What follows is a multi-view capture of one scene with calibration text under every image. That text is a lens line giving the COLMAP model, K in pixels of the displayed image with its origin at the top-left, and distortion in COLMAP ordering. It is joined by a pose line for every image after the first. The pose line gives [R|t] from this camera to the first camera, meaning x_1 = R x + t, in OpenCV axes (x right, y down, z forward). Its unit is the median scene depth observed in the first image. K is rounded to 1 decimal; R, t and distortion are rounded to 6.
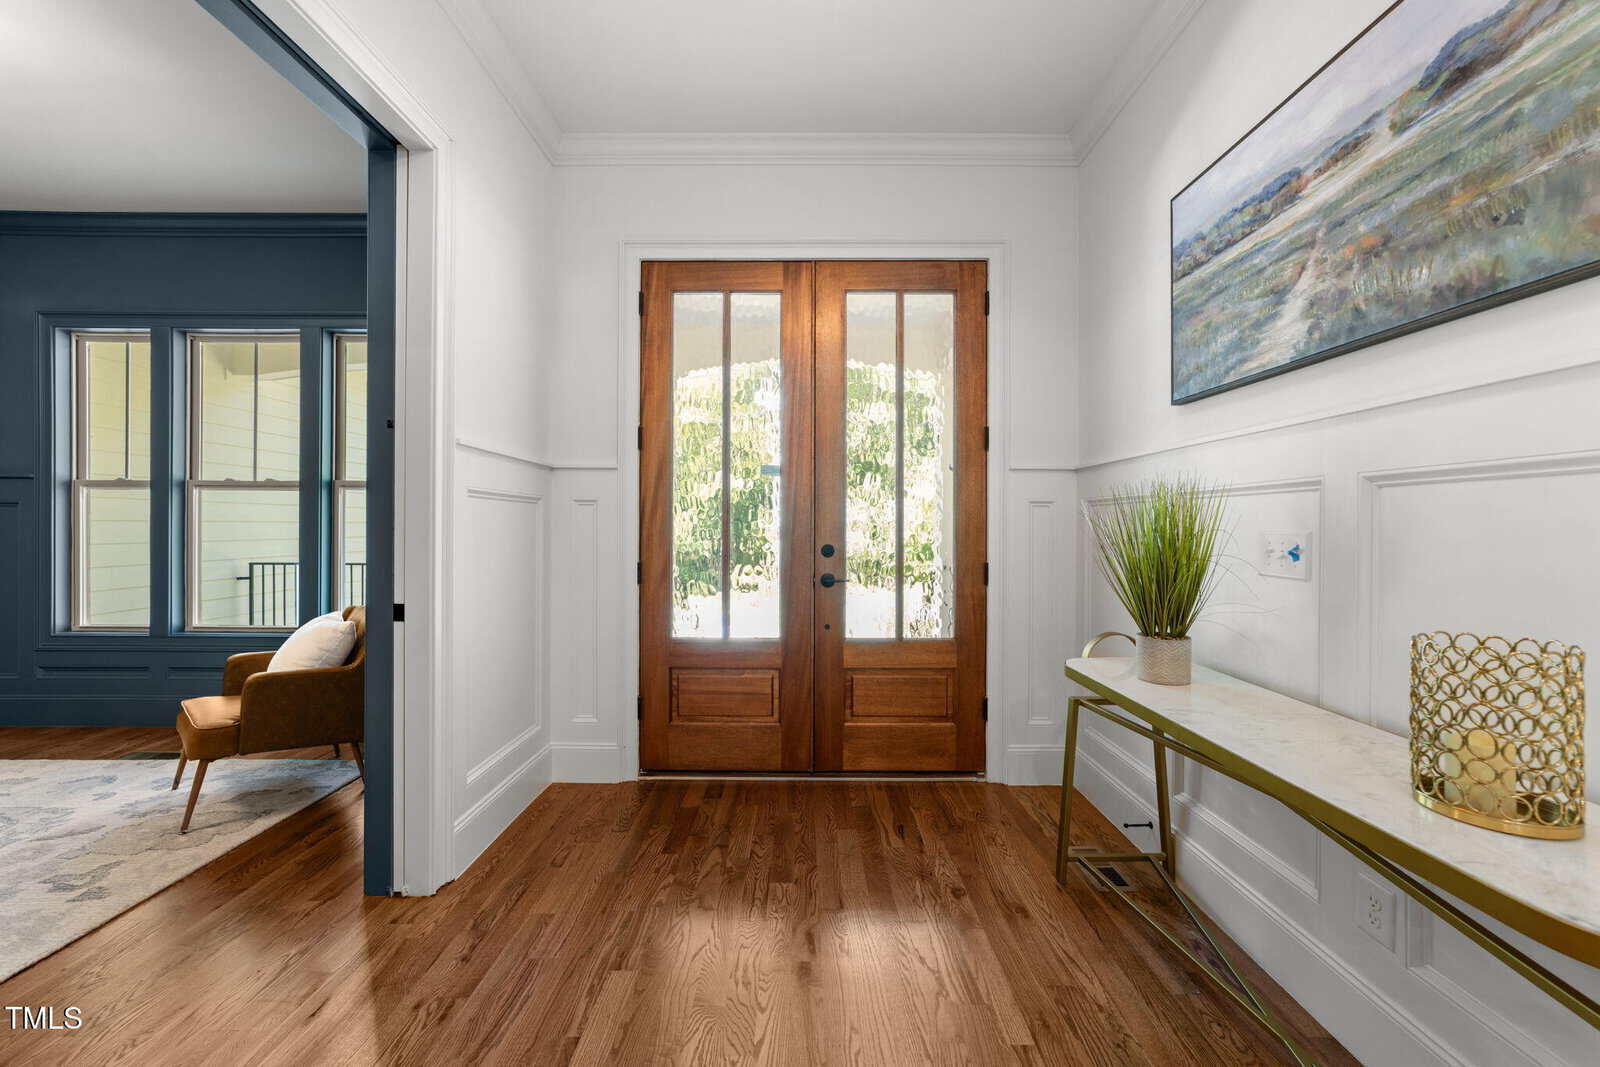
lens RADIAL K [[608.6, 0, 800.4], [0, 608.6, 537.2], [0, 0, 1]] dist [-0.015710, 0.007252]
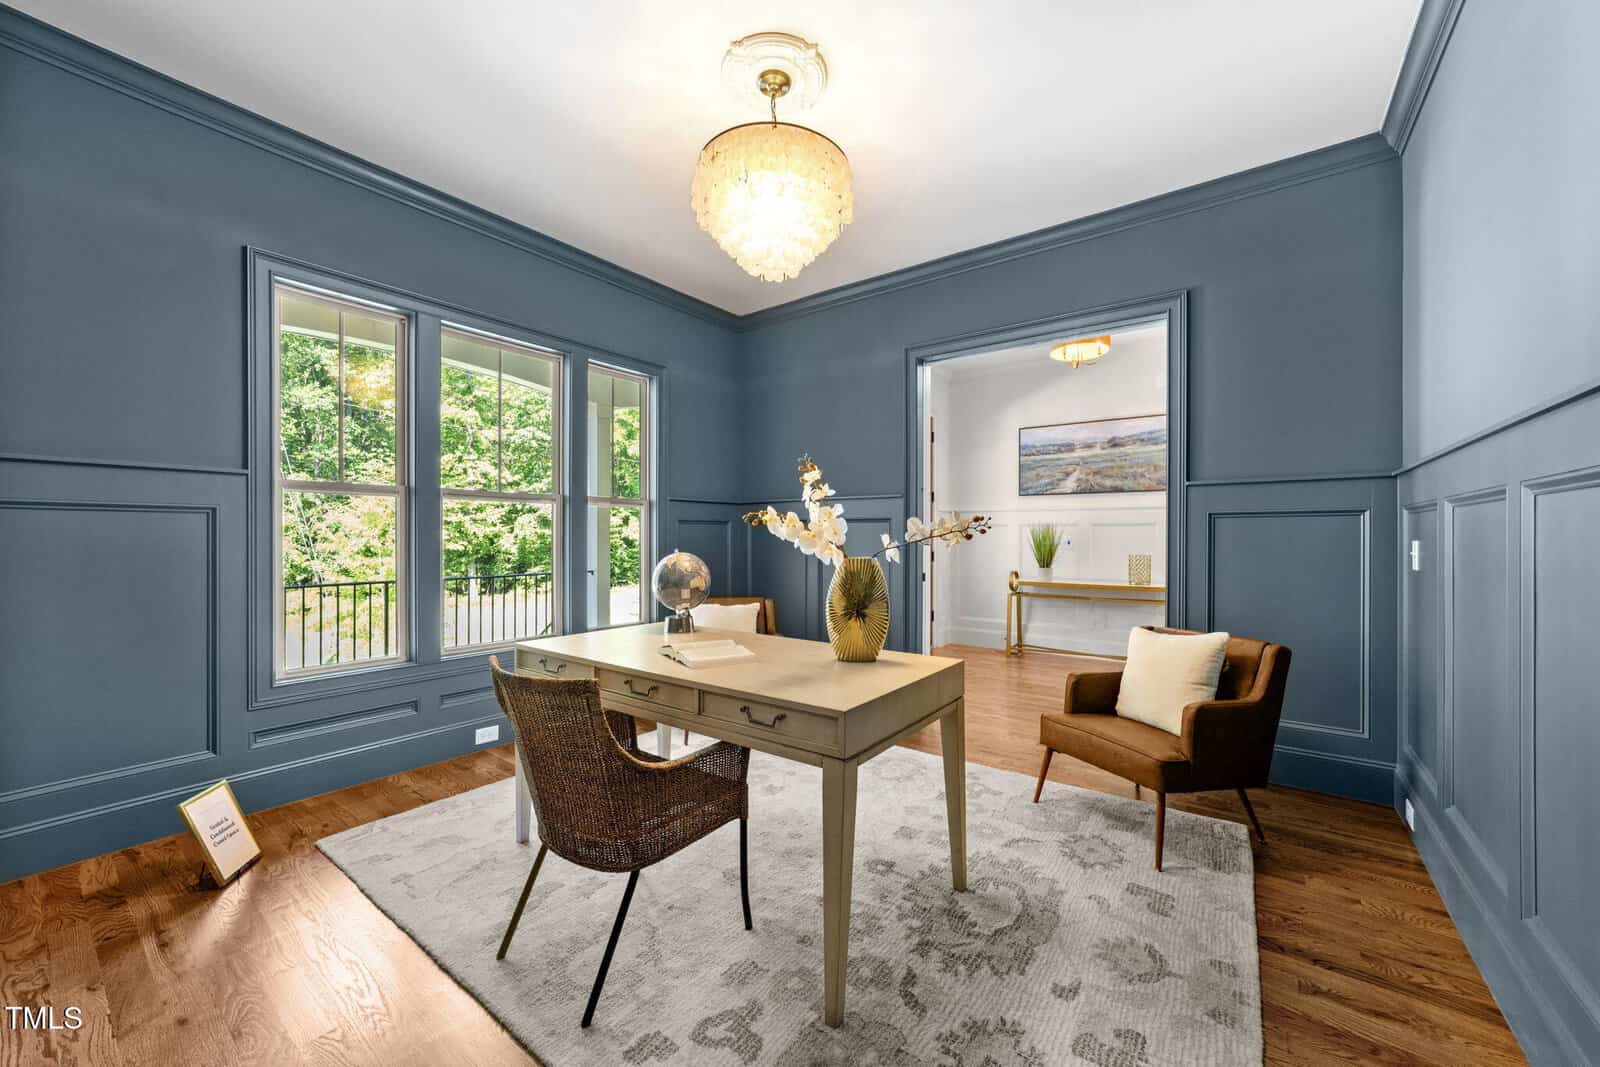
lens RADIAL K [[608.6, 0, 800.4], [0, 608.6, 537.2], [0, 0, 1]] dist [-0.015710, 0.007252]
pose [[0.597165, -0.004561, 0.802105, -3.949797], [0.016269, 0.999847, -0.006426, -0.012615], [-0.801953, 0.016887, 0.597148, 0.098482]]
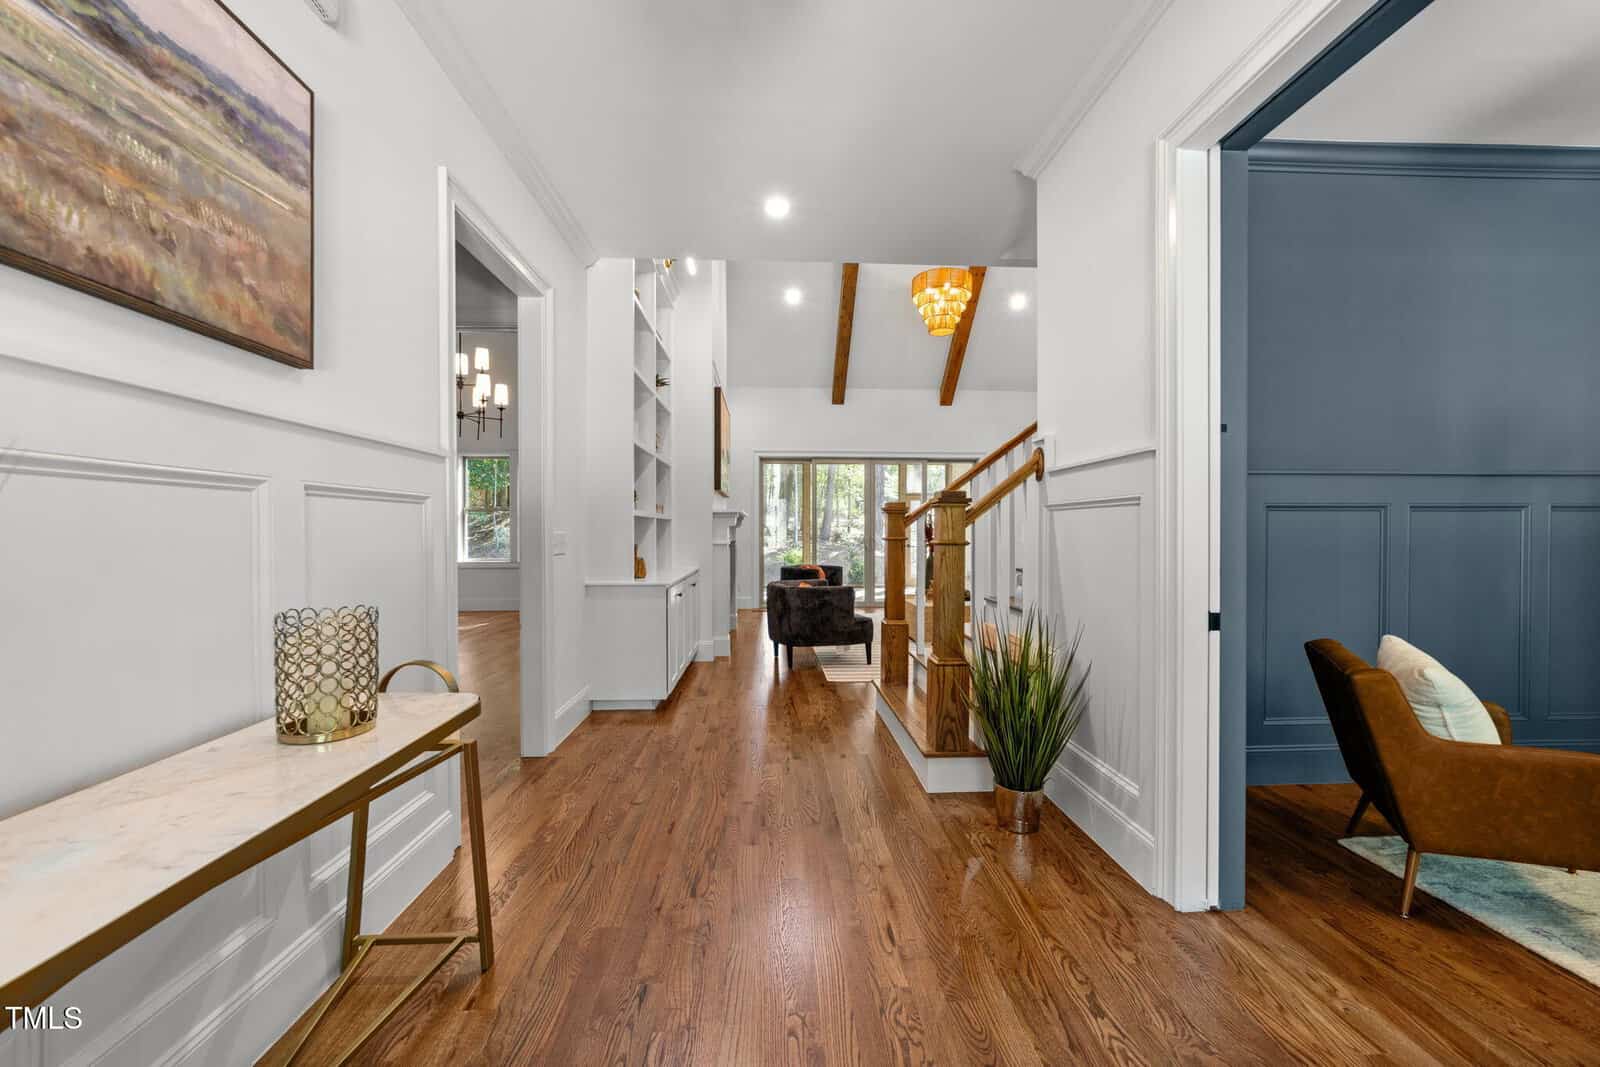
lens RADIAL K [[608.6, 0, 800.4], [0, 608.6, 537.2], [0, 0, 1]] dist [-0.015710, 0.007252]
pose [[-0.999003, -0.002698, -0.044560, 0.077998], [-0.003676, 0.999754, 0.021881, -0.026461], [0.044490, 0.022023, -0.998767, 1.751794]]
